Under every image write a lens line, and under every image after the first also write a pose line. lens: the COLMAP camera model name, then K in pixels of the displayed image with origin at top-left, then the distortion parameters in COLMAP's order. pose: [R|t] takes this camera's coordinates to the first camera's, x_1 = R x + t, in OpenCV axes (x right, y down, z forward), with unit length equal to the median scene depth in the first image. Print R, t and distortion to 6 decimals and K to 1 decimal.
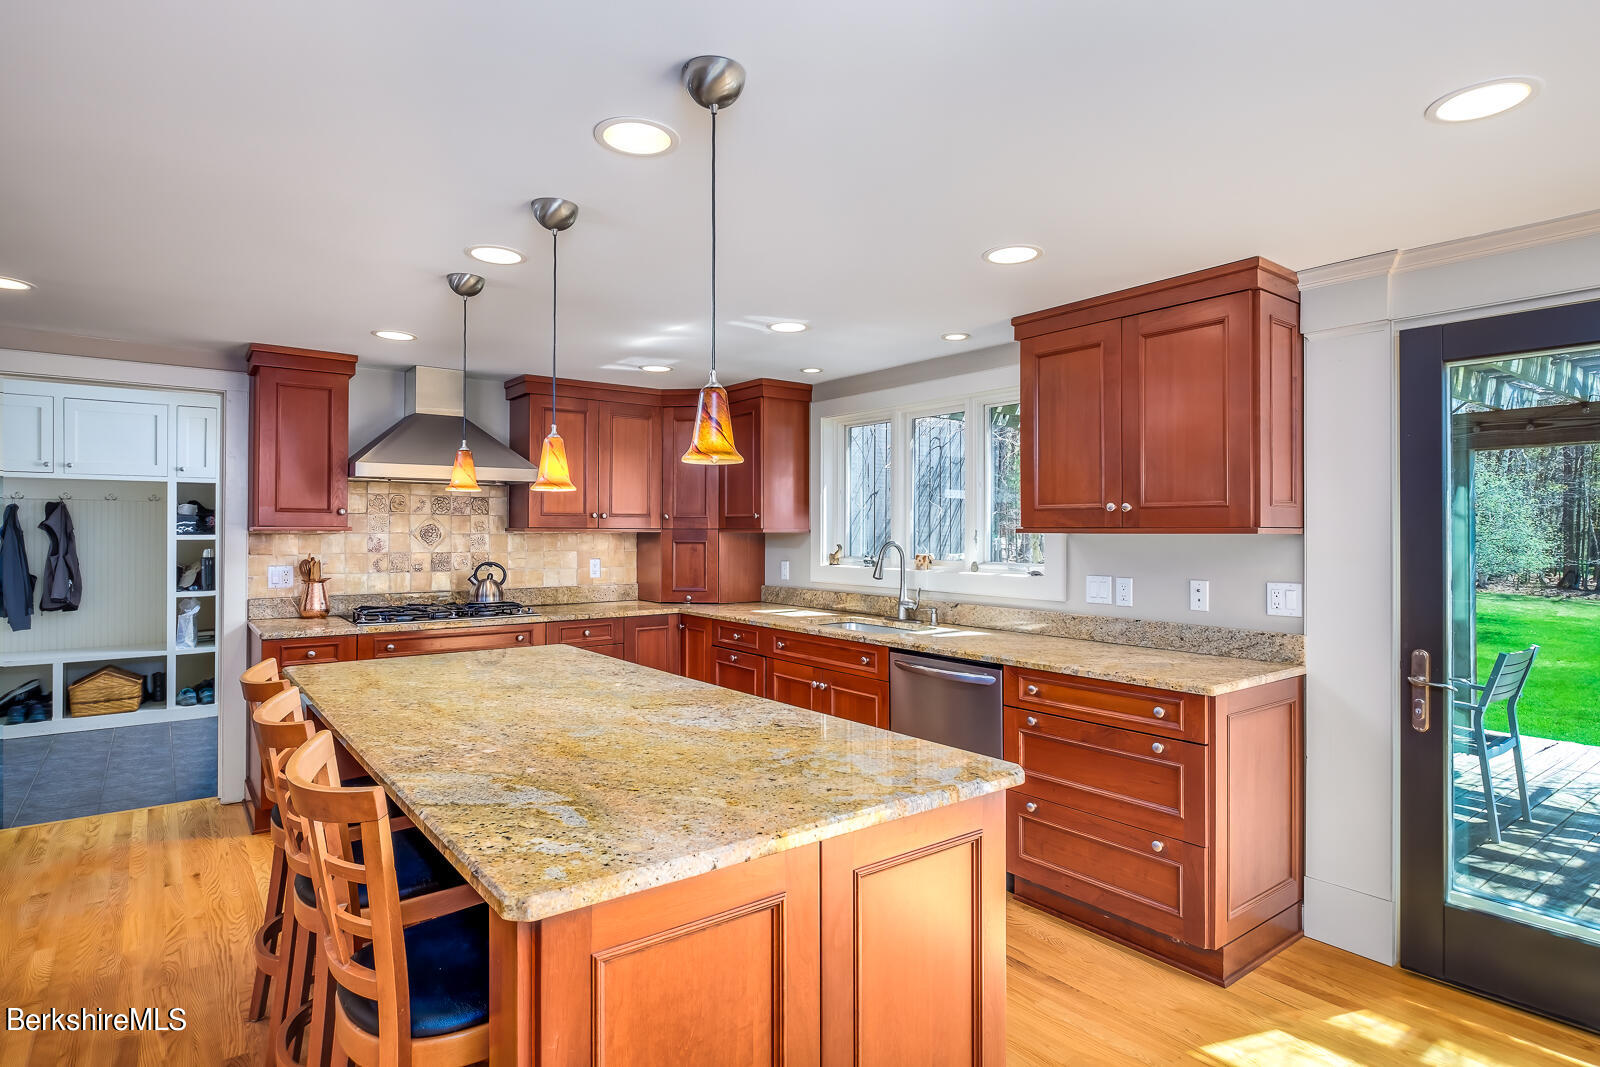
lens RADIAL K [[845.1, 0, 815.9], [0, 845.1, 522.9], [0, 0, 1]] dist [-0.001140, 0.000957]
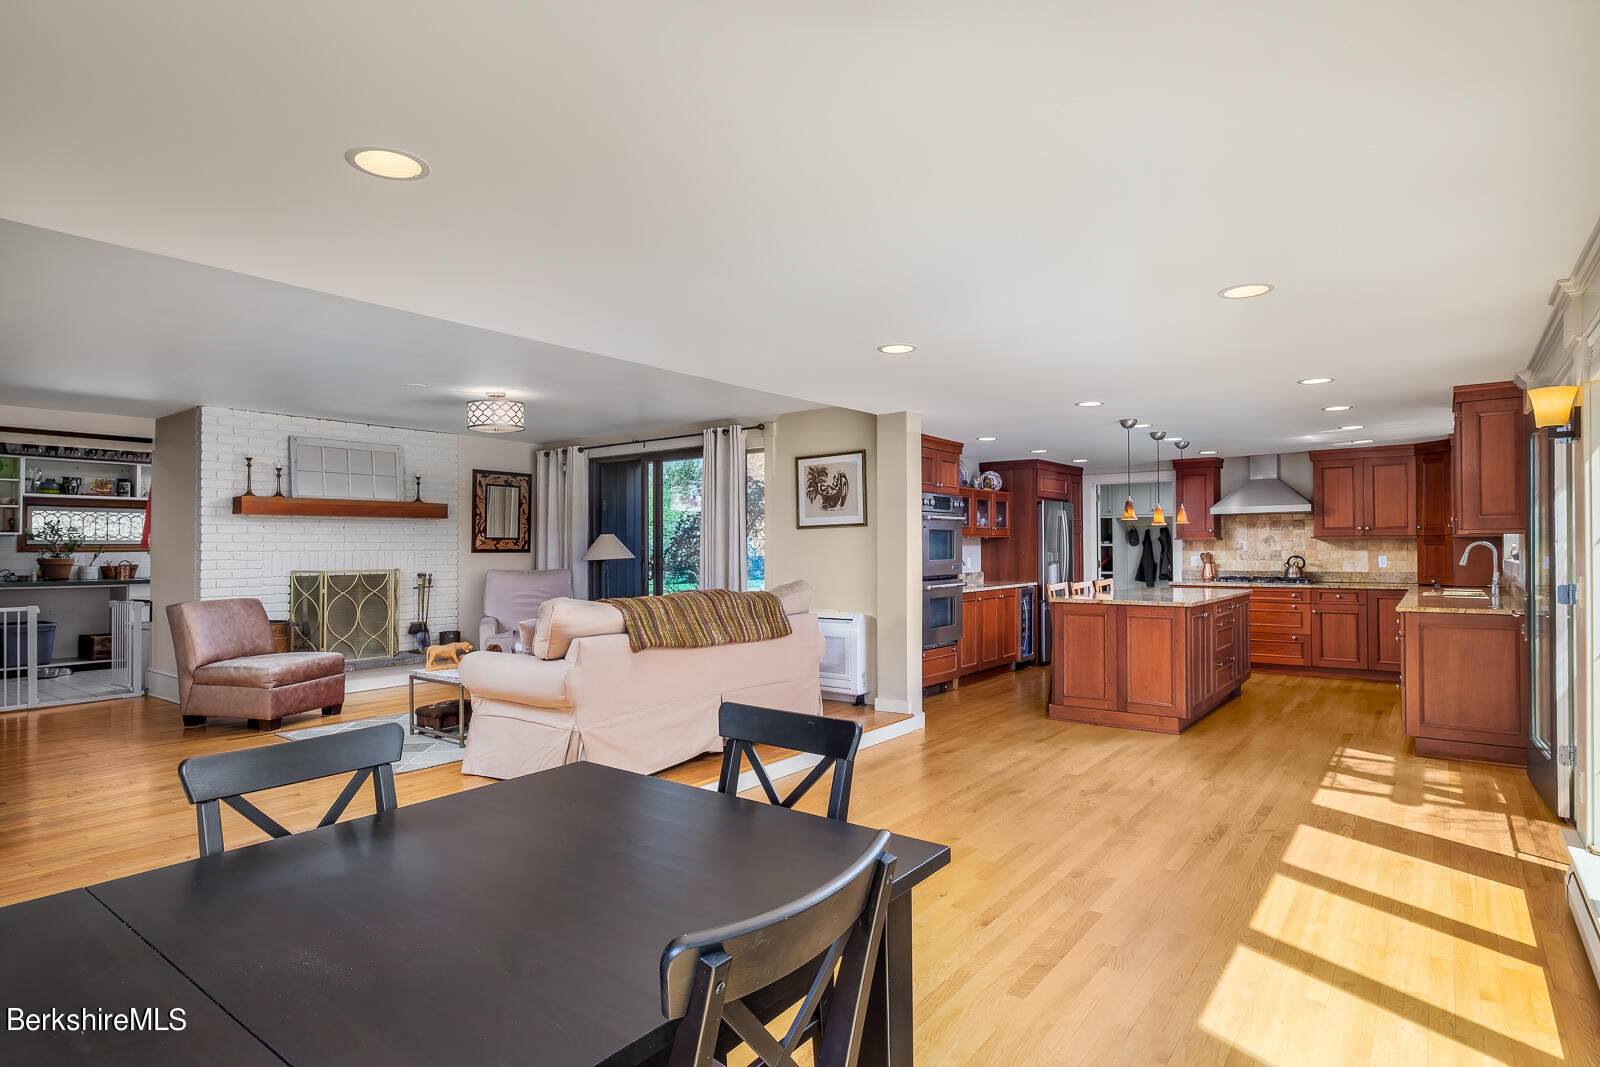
lens RADIAL K [[845.1, 0, 802.5], [0, 845.1, 544.6], [0, 0, 1]] dist [-0.001140, 0.000957]
pose [[0.253187, -0.008920, -0.967376, 1.108934], [0.020479, 0.999783, -0.003859, 0.008227], [0.967200, -0.018834, 0.253315, -0.487203]]
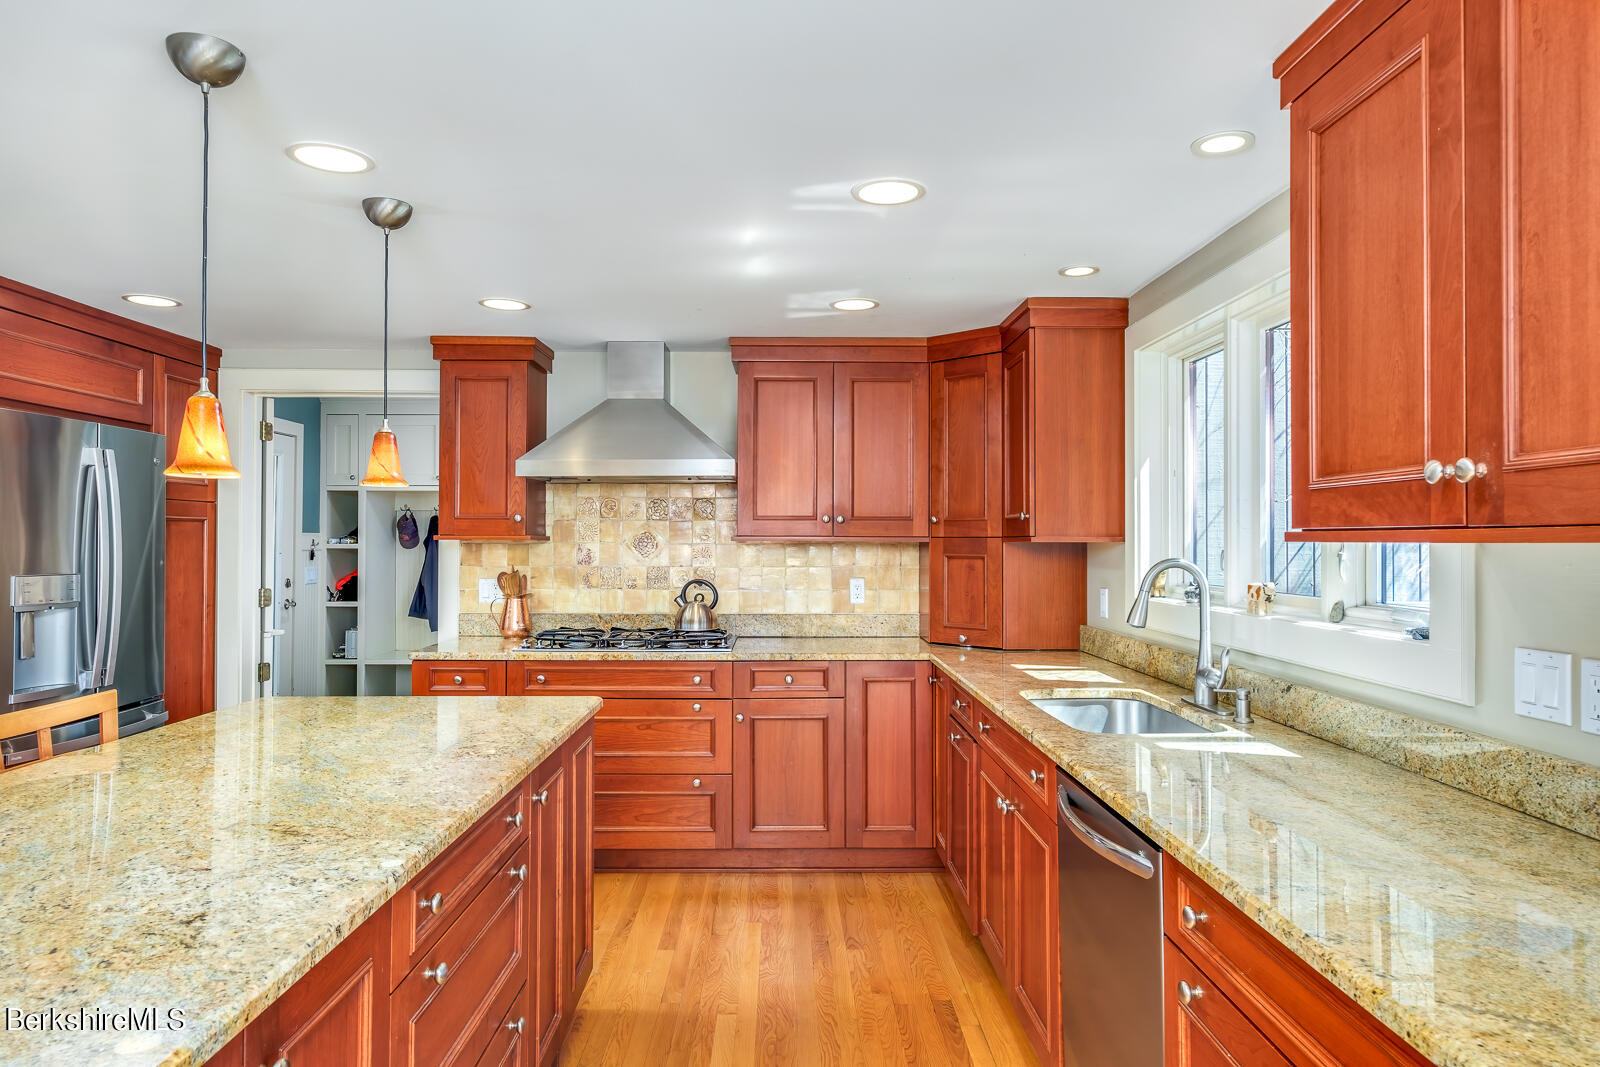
lens RADIAL K [[996.2, 0, 801.3], [0, 996.2, 528.5], [0, 0, 1]] dist [0.003471, 0.002049]
pose [[0.796200, -0.008287, -0.604977, 0.258264], [0.006089, 0.999965, -0.005684, 0.004666], [0.605003, 0.000842, 0.796222, 0.315718]]
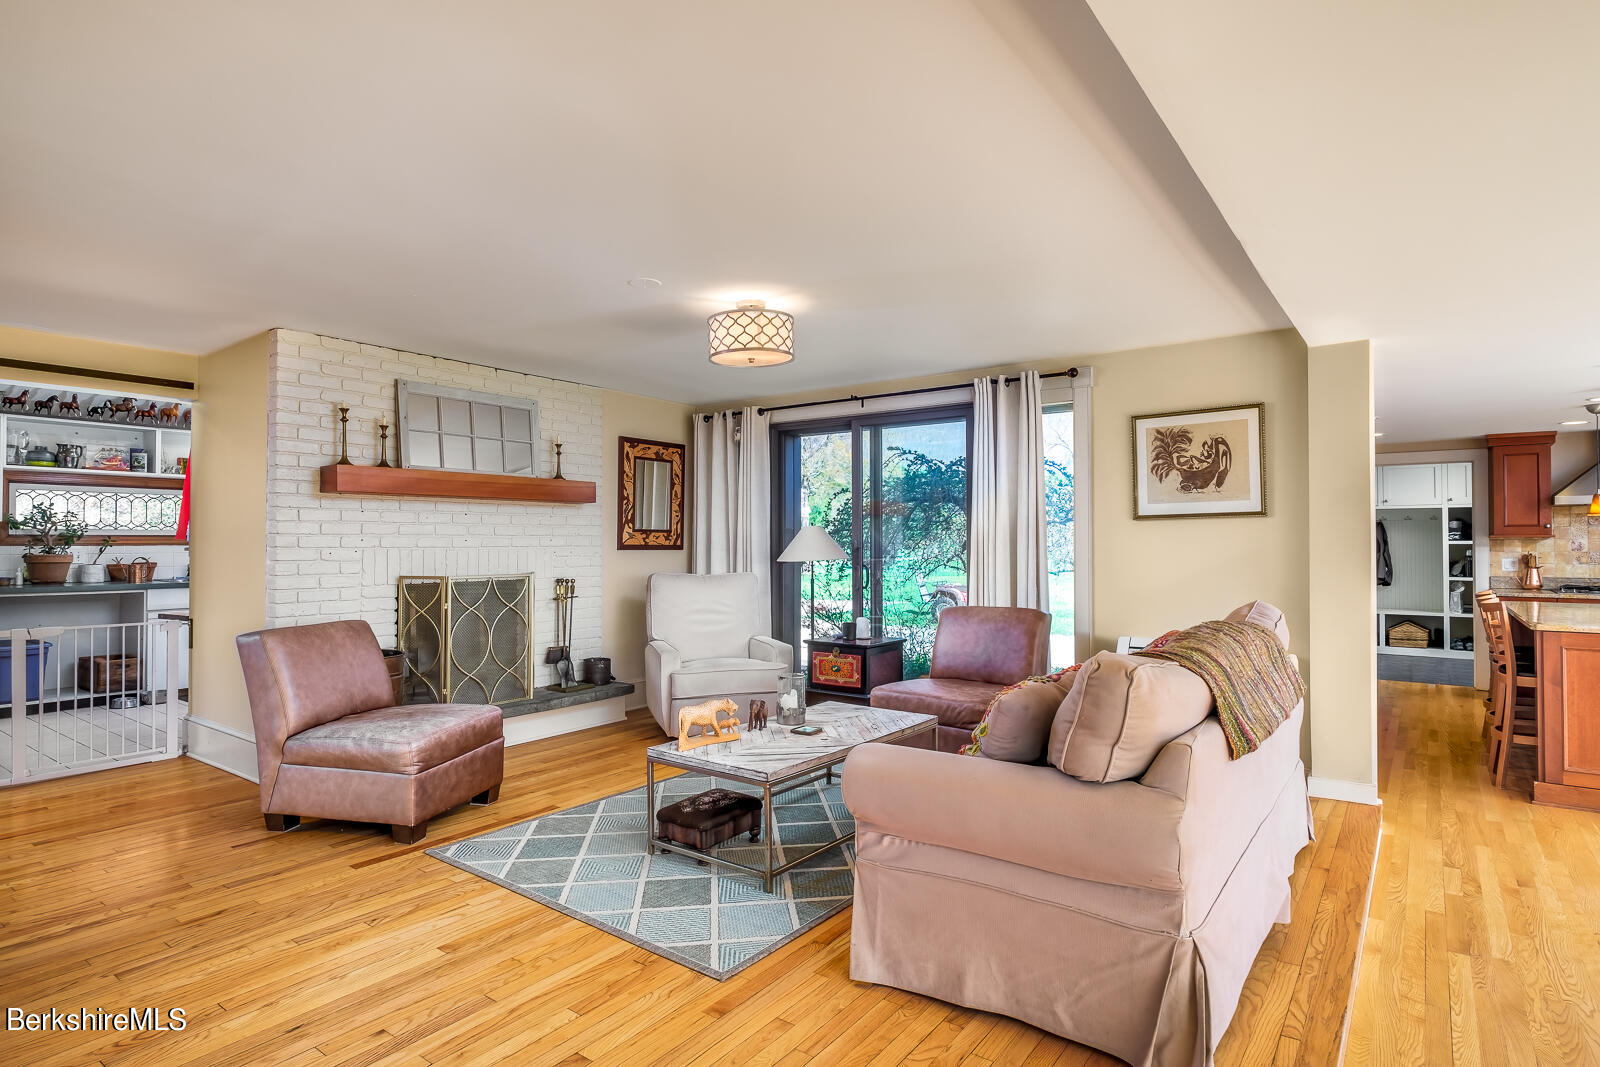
lens RADIAL K [[845.1, 0, 796.4], [0, 845.1, 541.3], [0, 0, 1]] dist [-0.001140, 0.000957]
pose [[0.262594, -0.004030, -0.964898, 0.582111], [0.014603, 0.999893, -0.000202, -0.003804], [0.964796, -0.014037, 0.262625, -0.769854]]
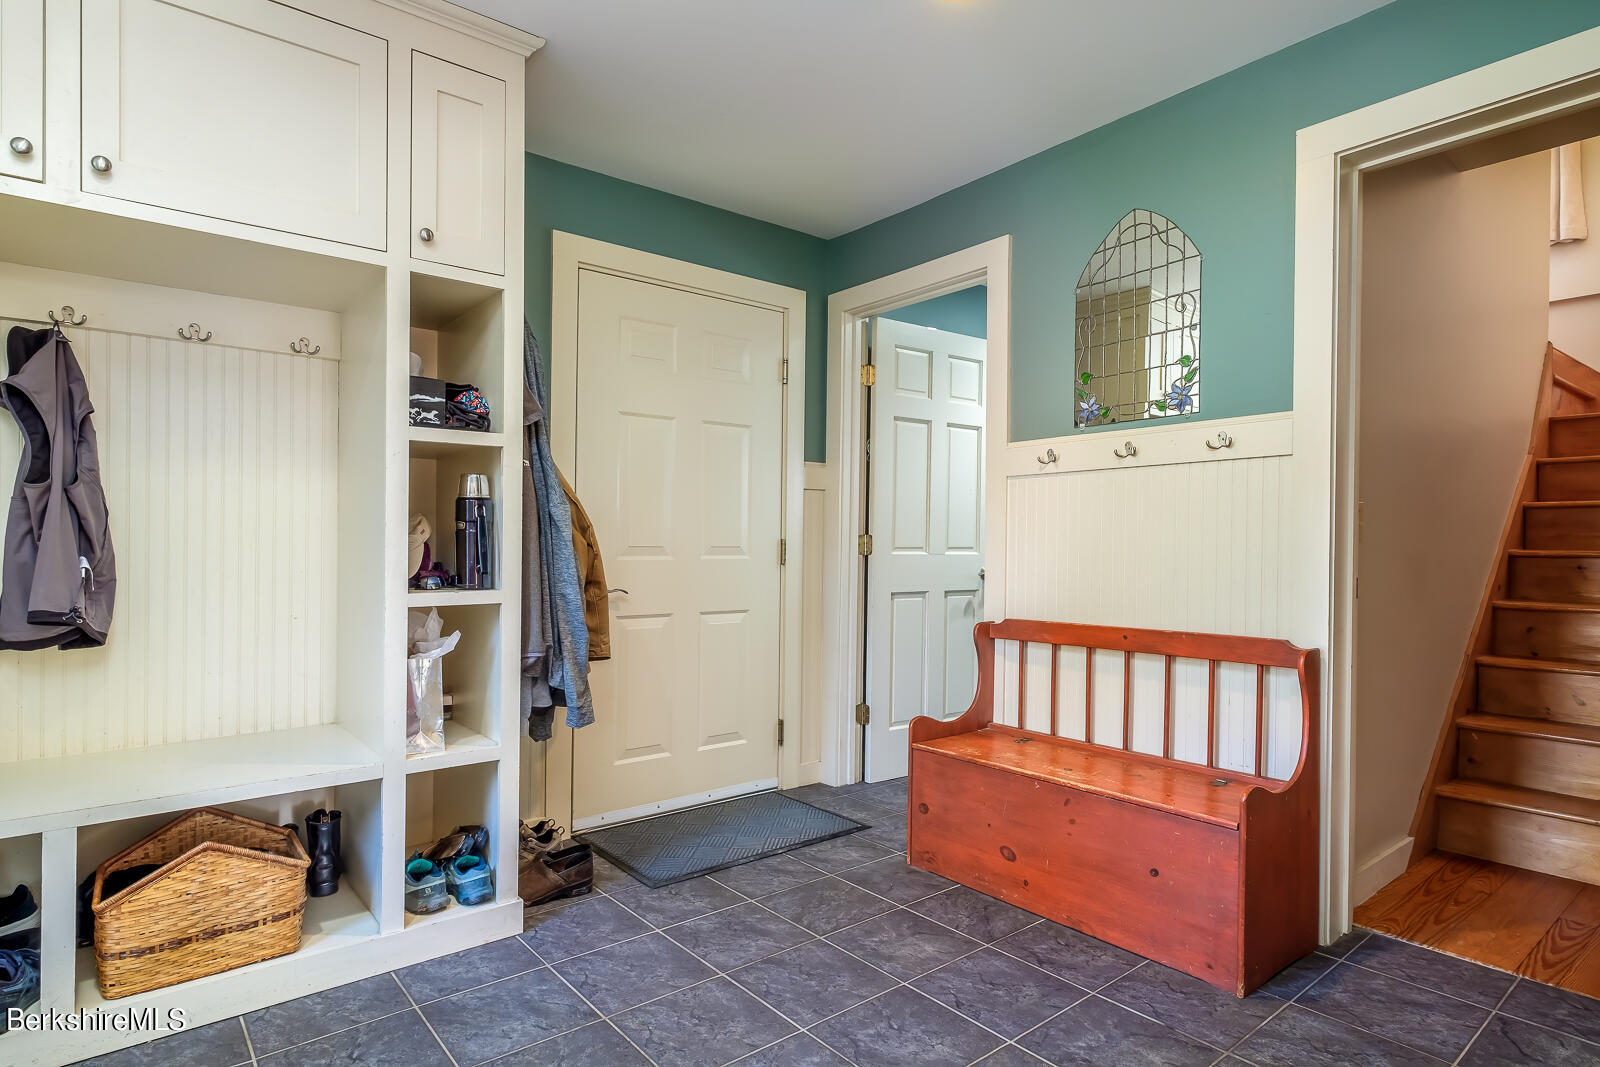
lens RADIAL K [[845.1, 0, 814.6], [0, 845.1, 531.5], [0, 0, 1]] dist [-0.001140, 0.000957]
pose [[0.998235, 0.005019, 0.059182, -0.780706], [-0.004617, 0.999965, -0.006925, 0.075167], [-0.059215, 0.006639, 0.998223, 0.824592]]
